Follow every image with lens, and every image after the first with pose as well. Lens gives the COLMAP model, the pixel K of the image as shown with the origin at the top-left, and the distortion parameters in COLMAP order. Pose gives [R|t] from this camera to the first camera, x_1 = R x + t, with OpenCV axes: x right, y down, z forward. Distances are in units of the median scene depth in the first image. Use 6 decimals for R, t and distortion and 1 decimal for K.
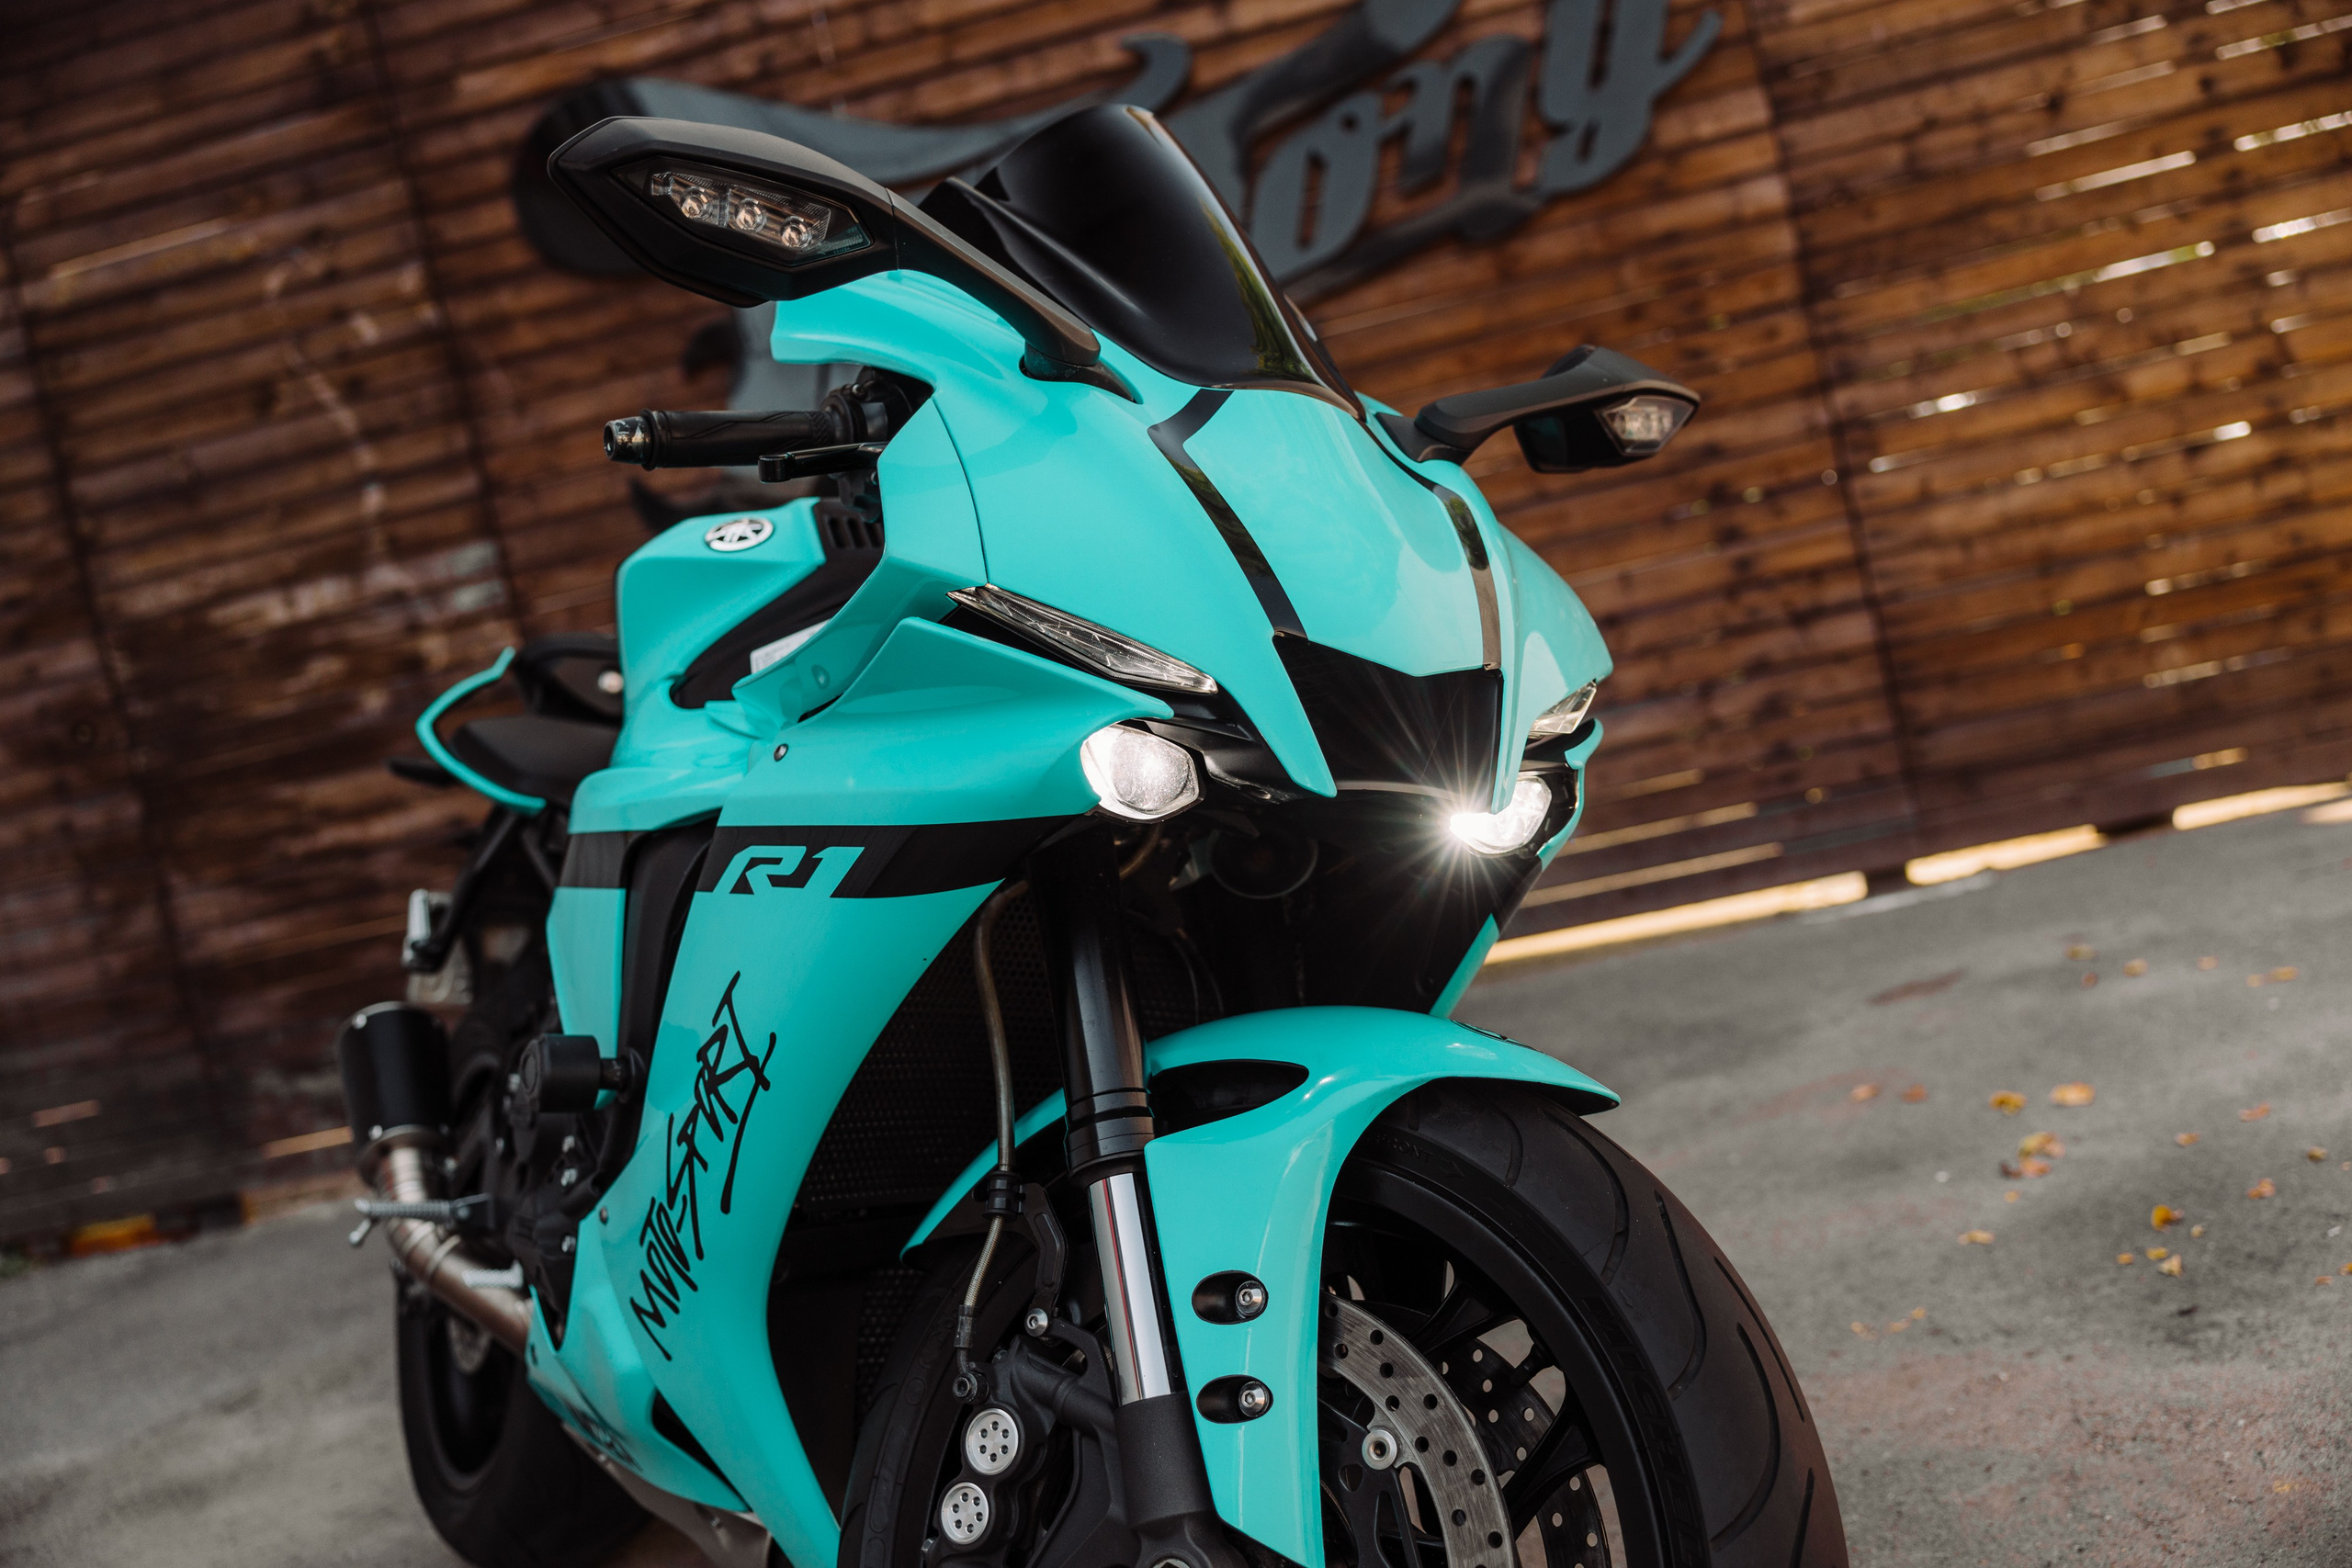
lens RADIAL K [[2130.8, 0, 1160.4], [0, 2130.8, 793.7], [0, 0, 1]] dist [-0.005207, 0.003415]
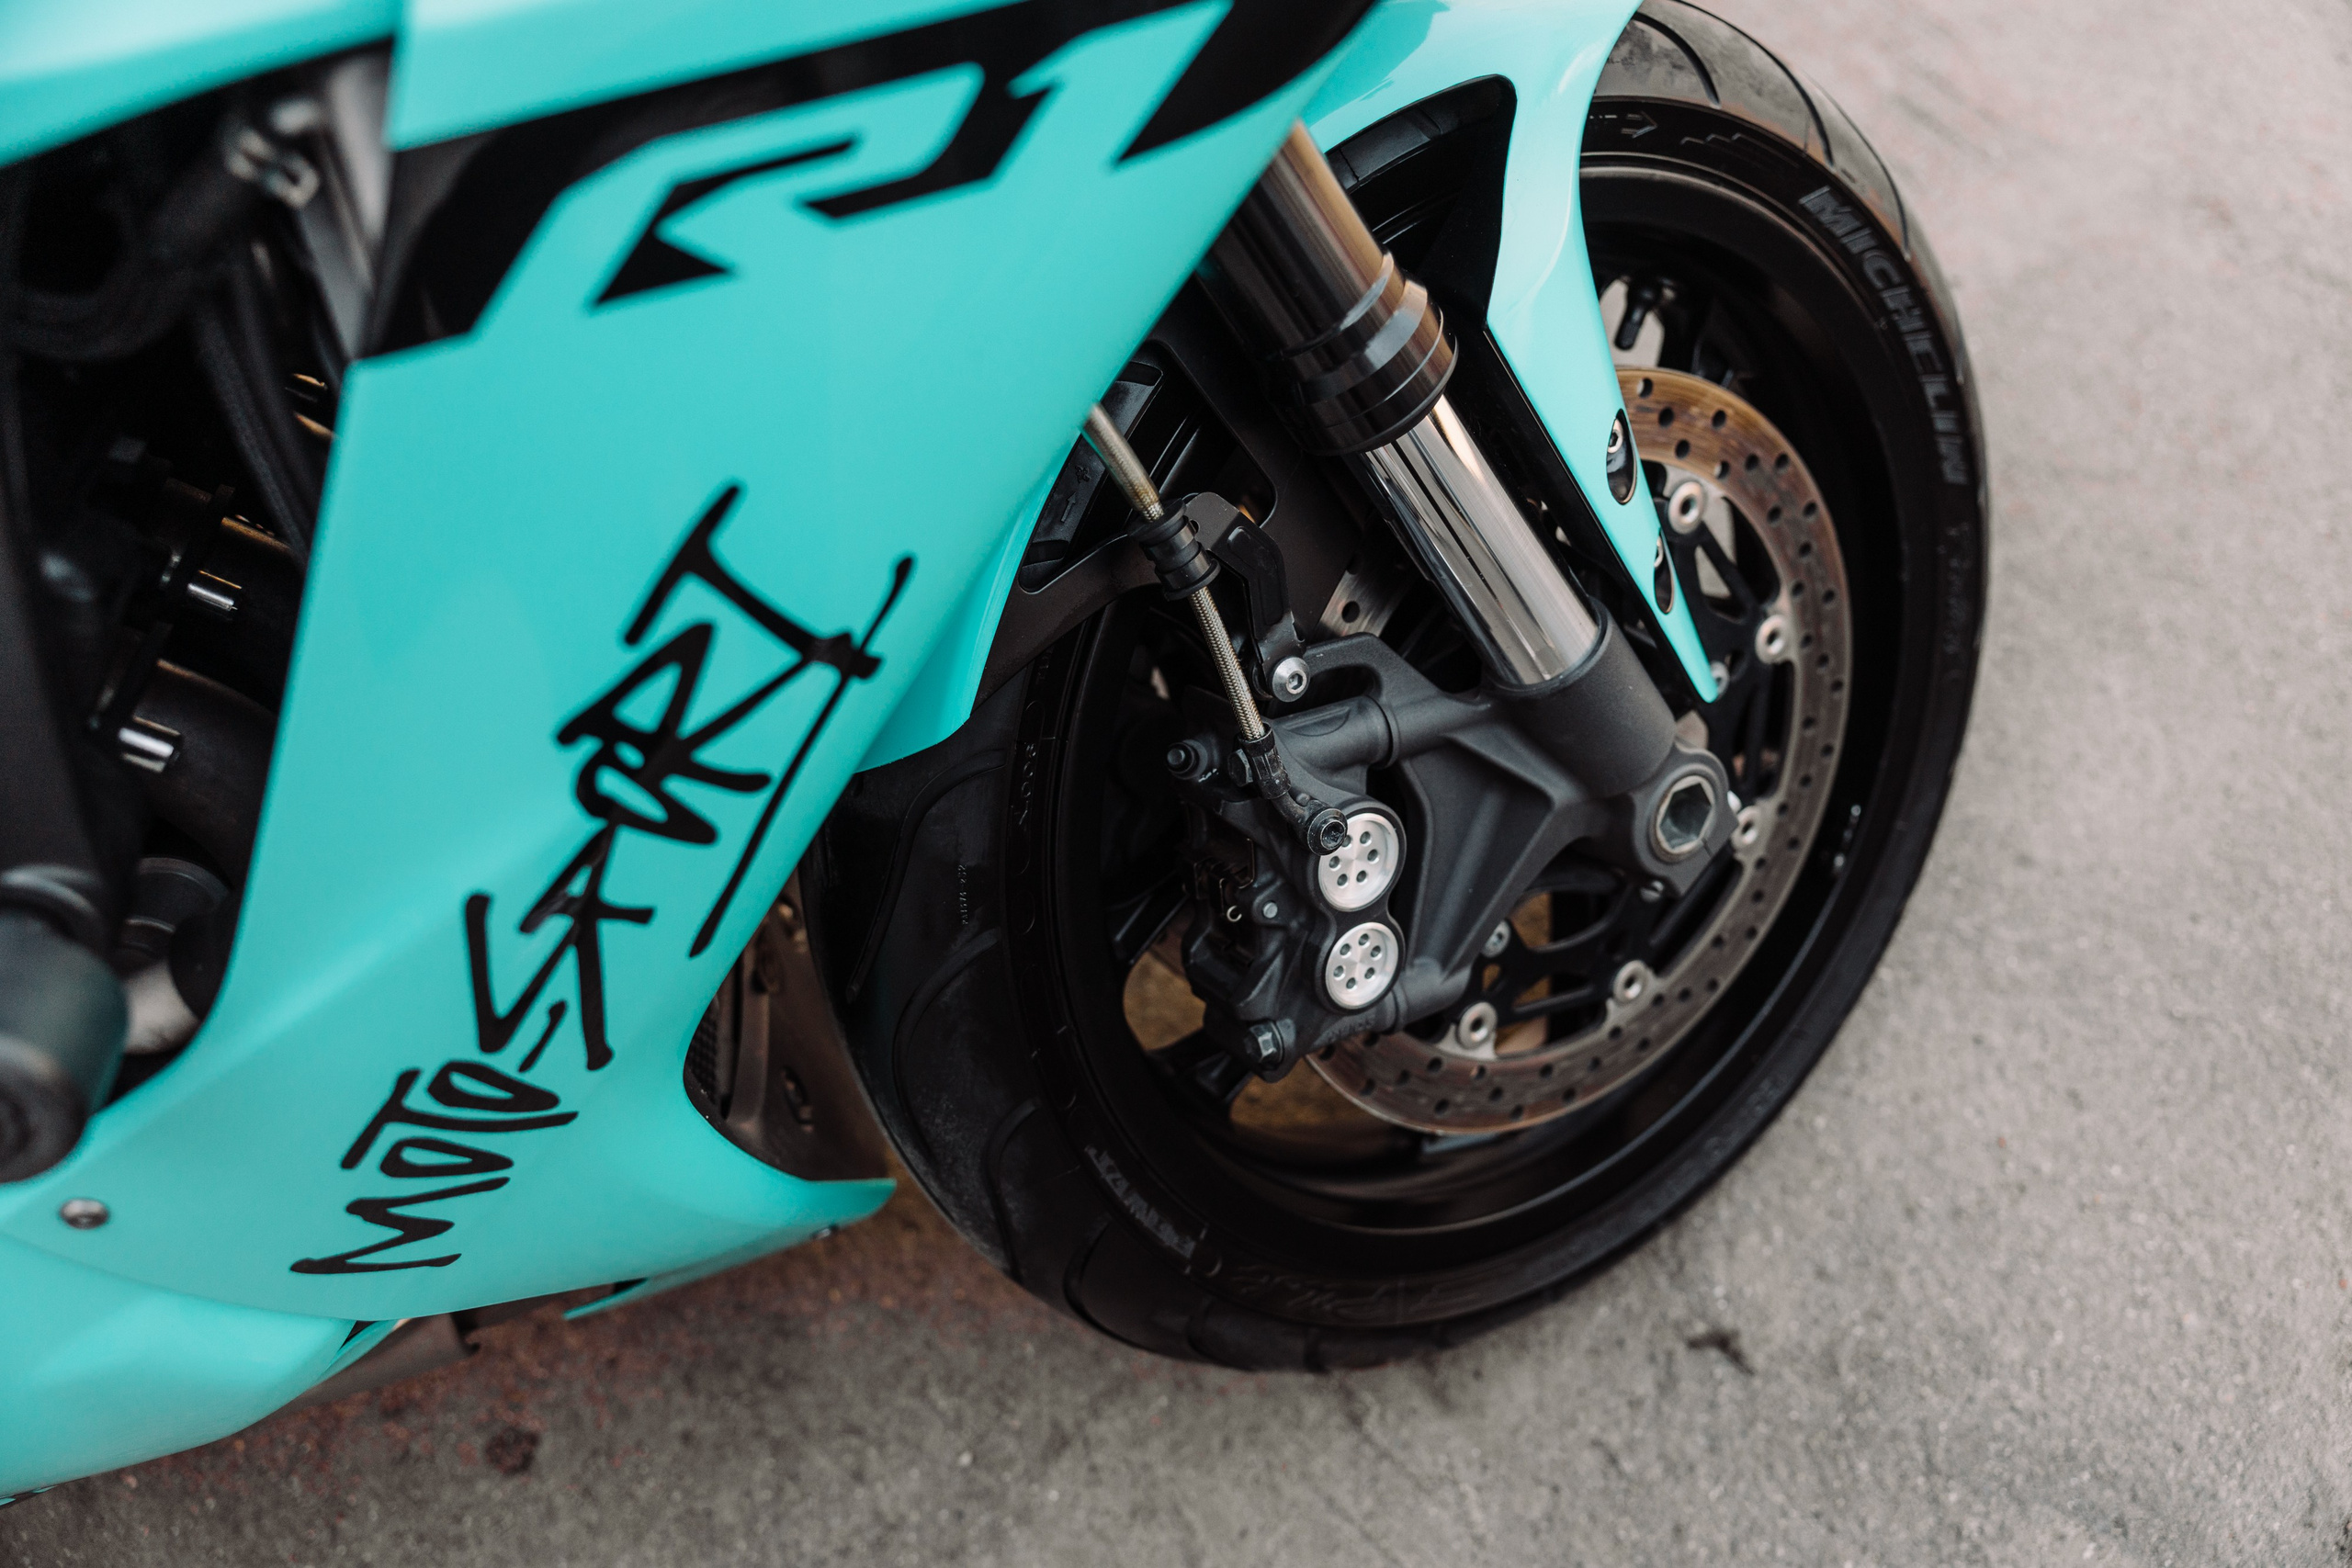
lens RADIAL K [[1869.6, 0, 1187.8], [0, 1869.6, 753.9], [0, 0, 1]] dist [0.009205, 0.003251]
pose [[0.358858, -0.660795, 0.659220, -0.348274], [0.094502, 0.728355, 0.678651, -0.079727], [-0.928596, -0.181242, 0.323823, 0.684106]]
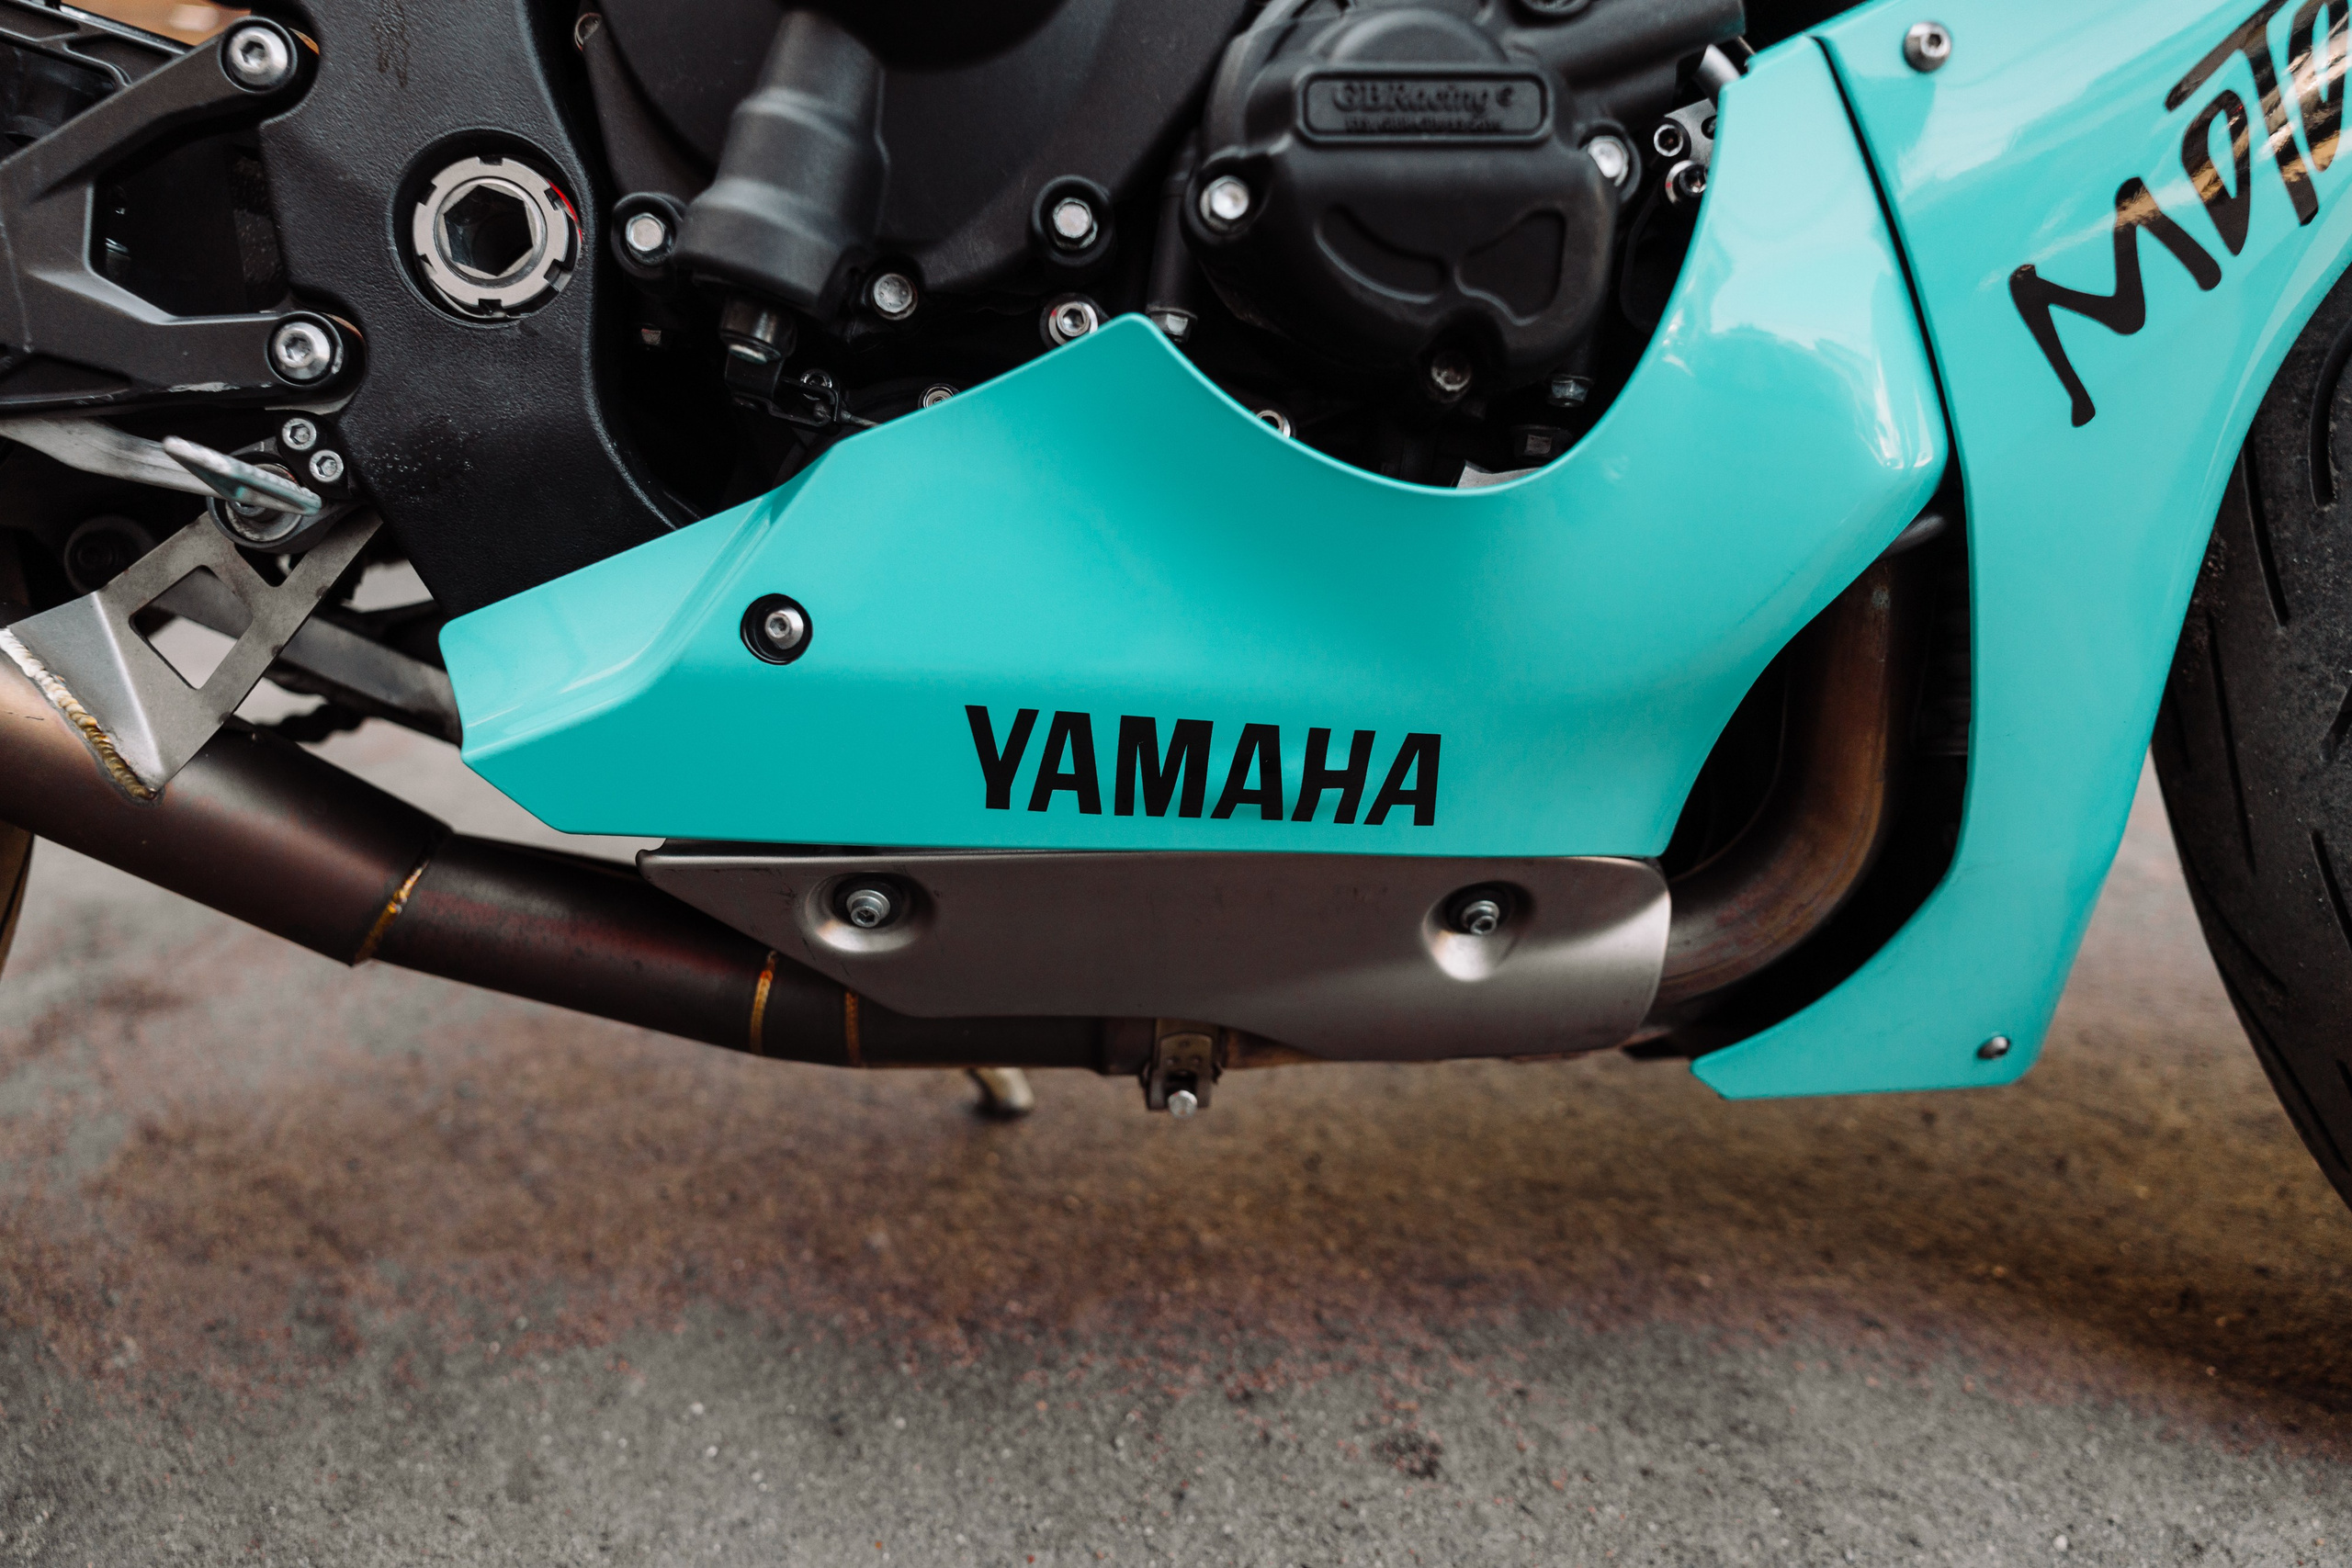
lens RADIAL K [[1644.9, 0, 1183.5], [0, 1644.9, 802.0], [0, 0, 1]] dist [-0.003524, -0.001981]
pose [[0.472671, -0.077129, 0.877857, -0.561690], [-0.051771, 0.992012, 0.115034, 0.291918], [-0.879717, -0.099821, 0.464902, 0.932456]]
